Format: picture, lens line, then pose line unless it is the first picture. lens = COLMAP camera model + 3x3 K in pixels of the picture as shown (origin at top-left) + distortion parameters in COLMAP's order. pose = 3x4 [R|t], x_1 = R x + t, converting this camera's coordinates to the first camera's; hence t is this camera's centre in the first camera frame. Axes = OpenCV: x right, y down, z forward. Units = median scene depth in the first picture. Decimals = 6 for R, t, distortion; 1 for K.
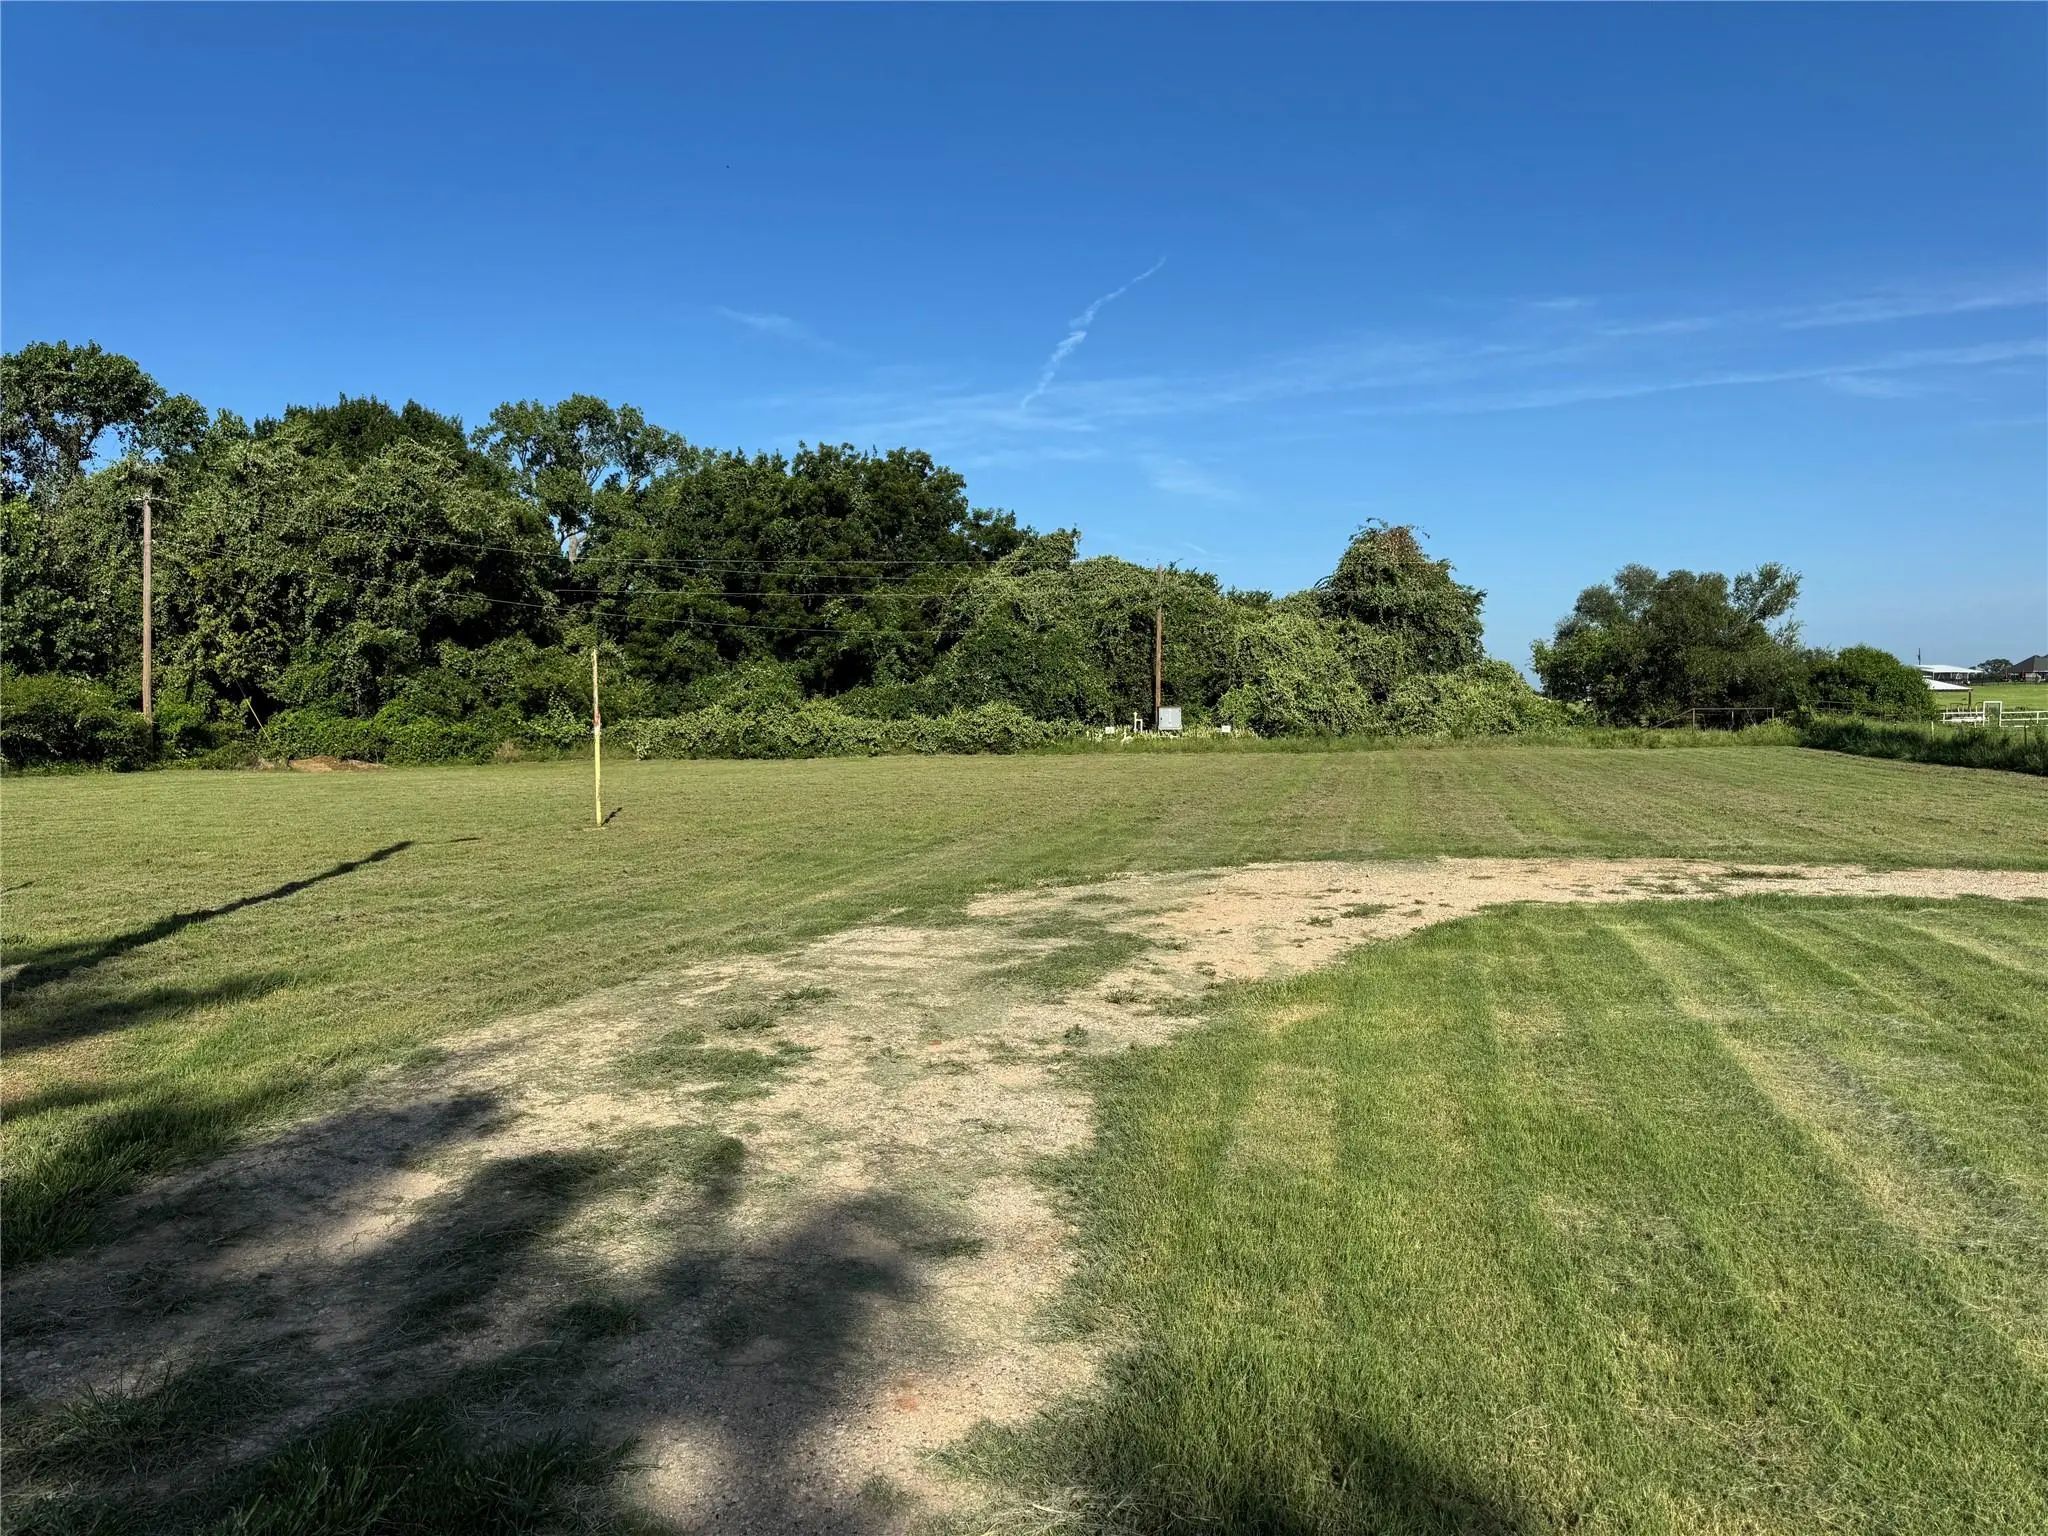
lens RADIAL K [[1437.2, 0, 1023.0], [0, 1437.2, 782.8], [0, 0, 1]] dist [0.081764, -0.013126]
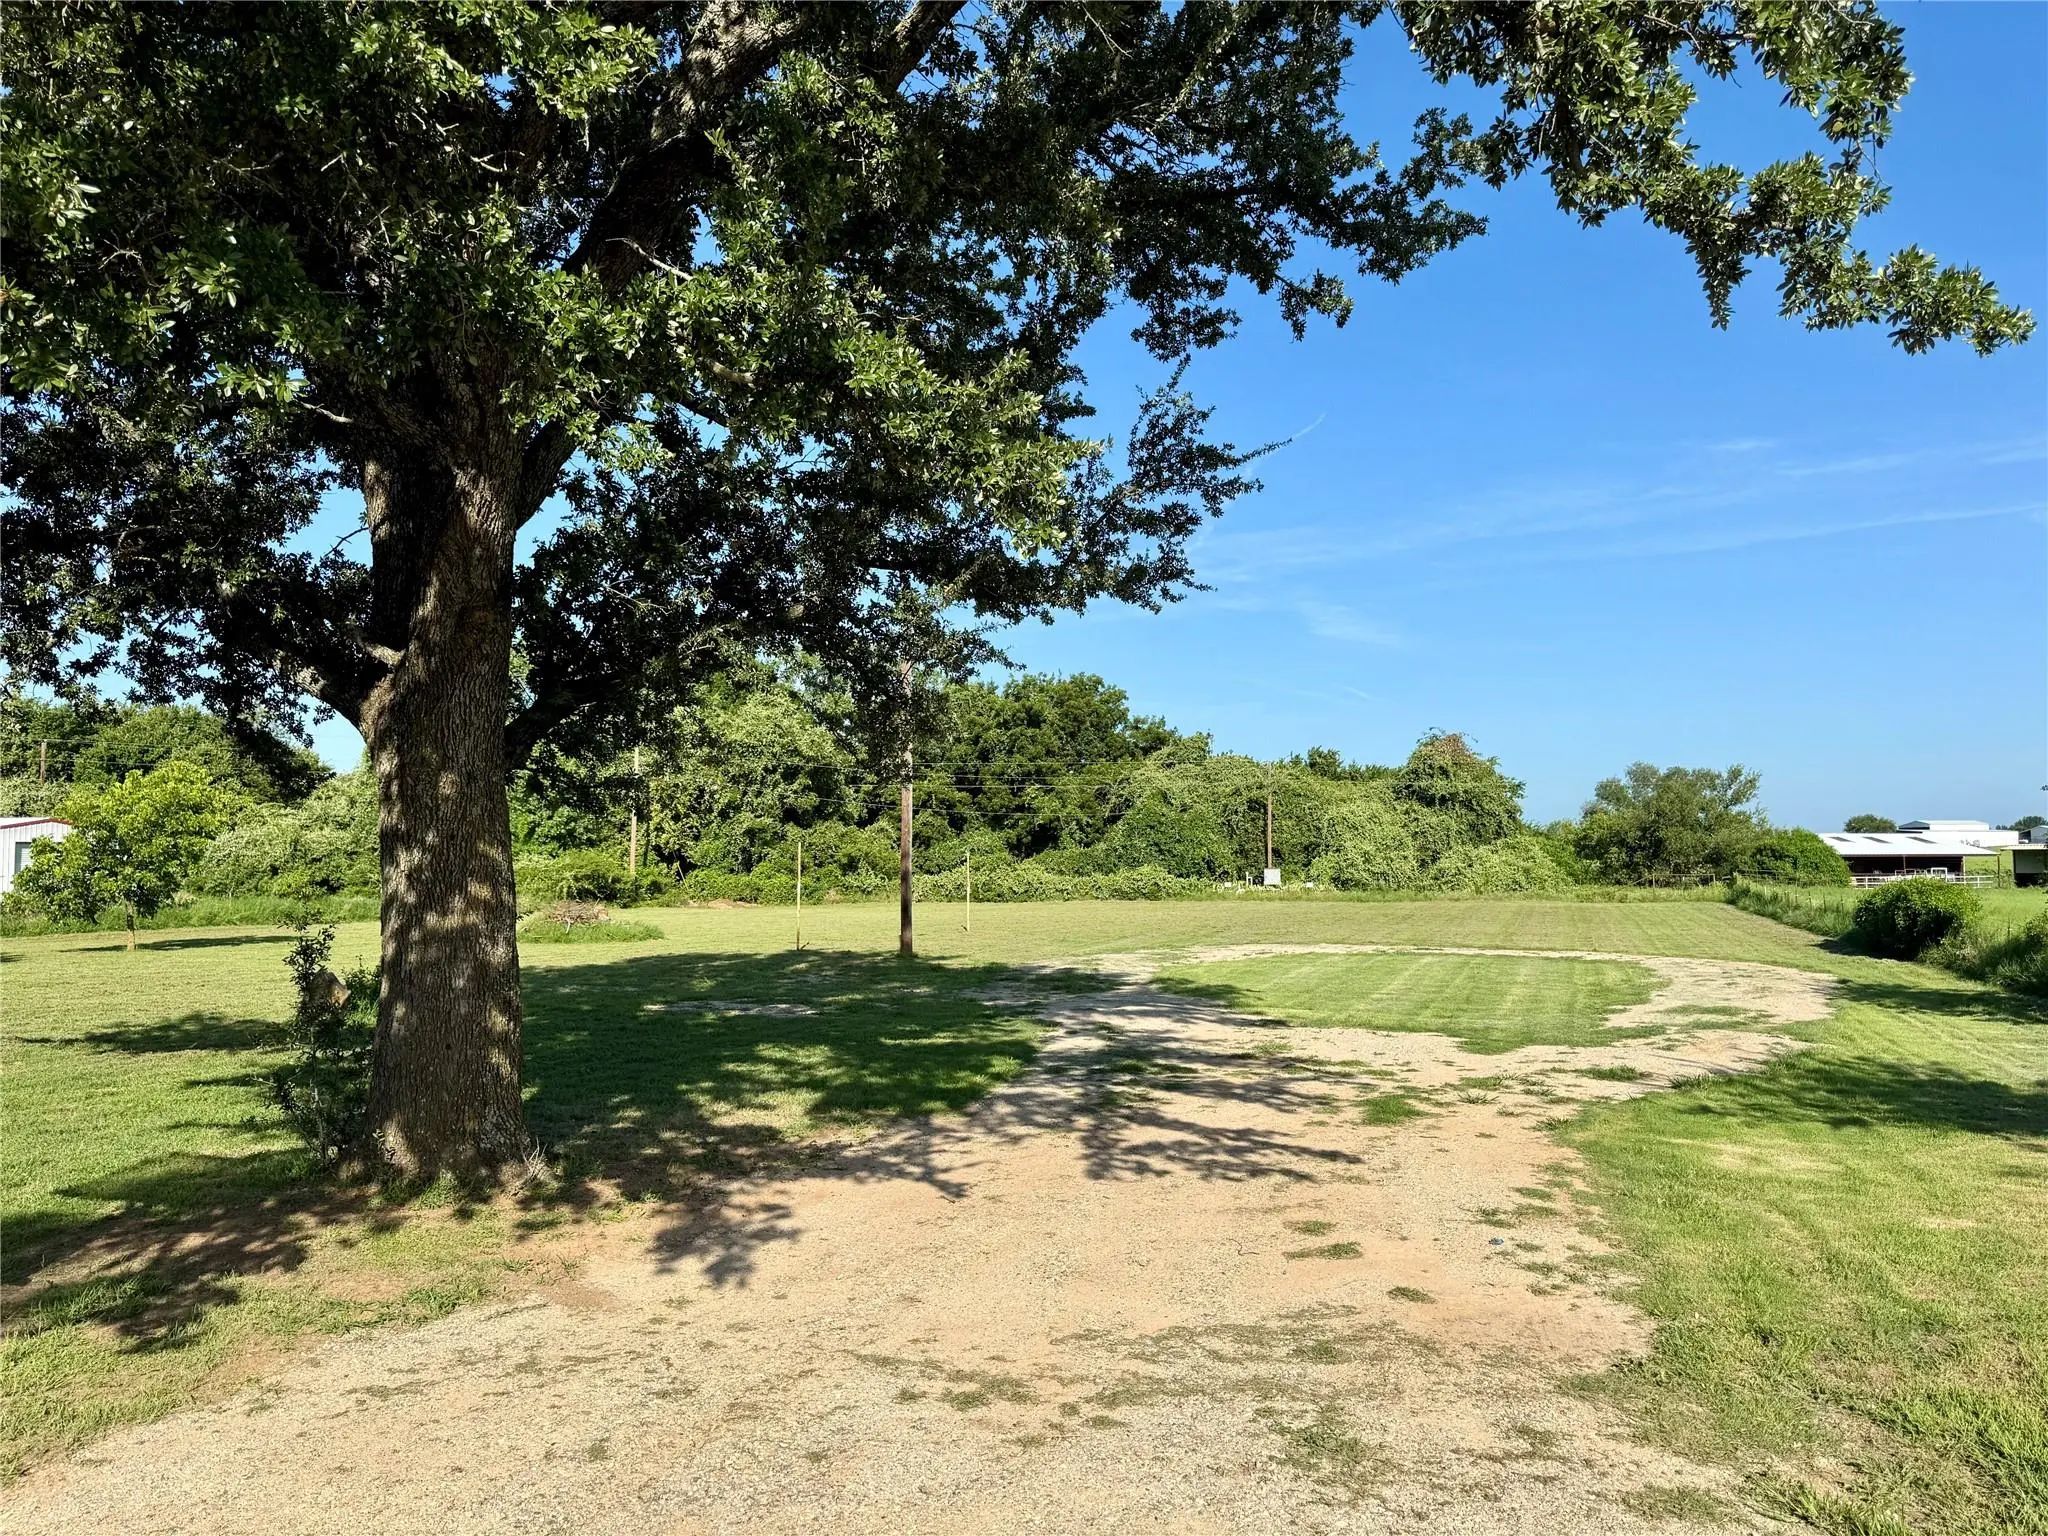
lens RADIAL K [[1437.2, 0, 1010.4], [0, 1437.2, 787.0], [0, 0, 1]] dist [0.081764, -0.013126]
pose [[0.993067, -0.000367, -0.117553, 0.010701], [-0.011009, 0.995310, -0.096109, 0.005831], [0.117037, 0.096737, 0.988405, -0.389195]]
